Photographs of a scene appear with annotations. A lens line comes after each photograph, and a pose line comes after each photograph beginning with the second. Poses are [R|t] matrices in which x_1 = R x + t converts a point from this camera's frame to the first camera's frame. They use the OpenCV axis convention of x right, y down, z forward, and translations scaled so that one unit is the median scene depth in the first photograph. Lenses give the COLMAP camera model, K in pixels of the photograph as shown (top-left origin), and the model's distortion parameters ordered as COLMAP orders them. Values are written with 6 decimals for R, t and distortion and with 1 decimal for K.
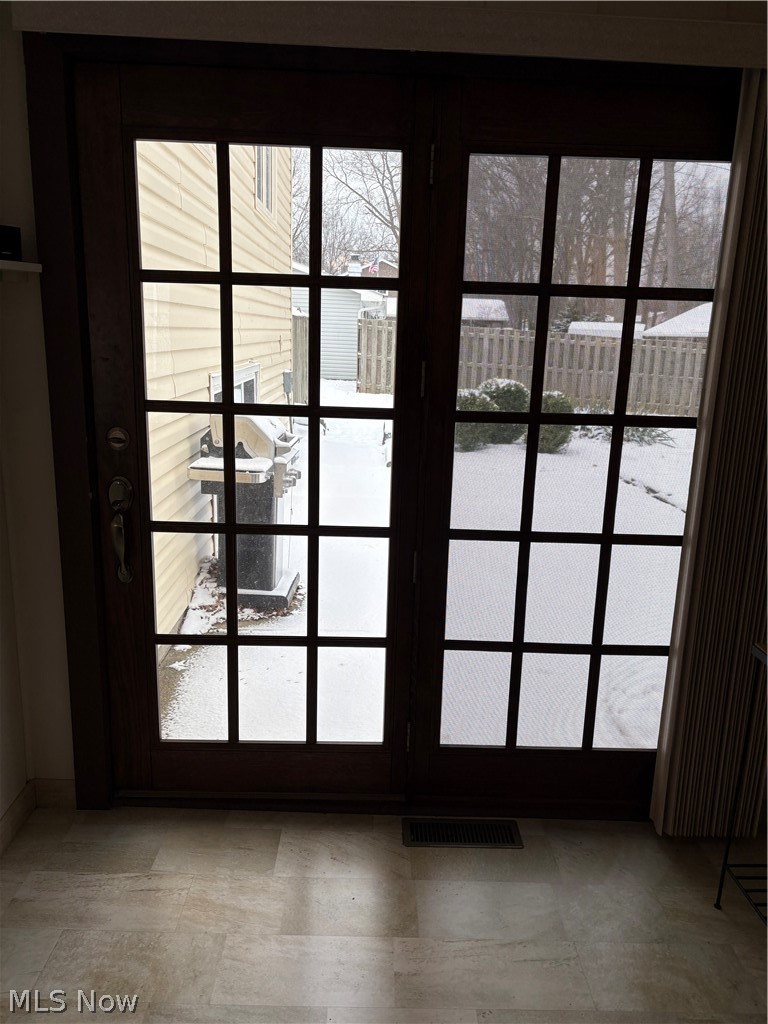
lens RADIAL K [[778.1, 0, 385.4], [0, 778.1, 509.1], [0, 0, 1]] dist [0.049321, -0.047756]
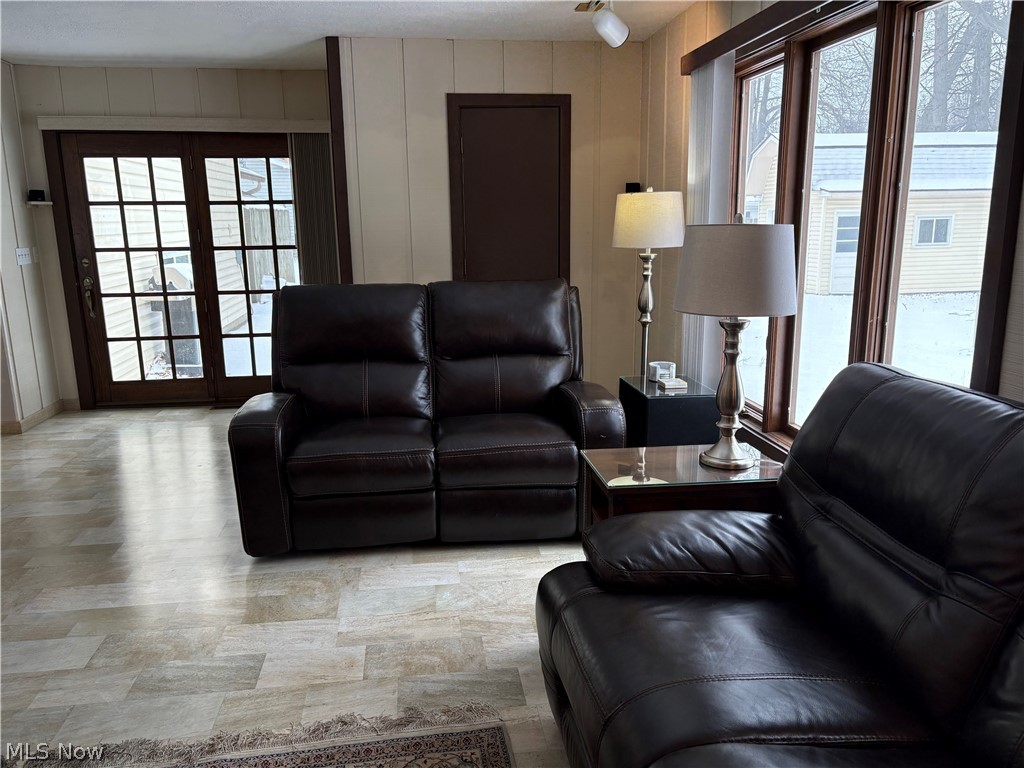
lens RADIAL K [[778.1, 0, 509.5], [0, 778.1, 387.7], [0, 0, 1]] dist [0.049321, -0.047756]
pose [[0.992908, -0.065786, 0.099021, 0.828177], [0.066539, 0.997774, -0.004323, 0.456080], [-0.098516, 0.010881, 0.995076, -1.876020]]
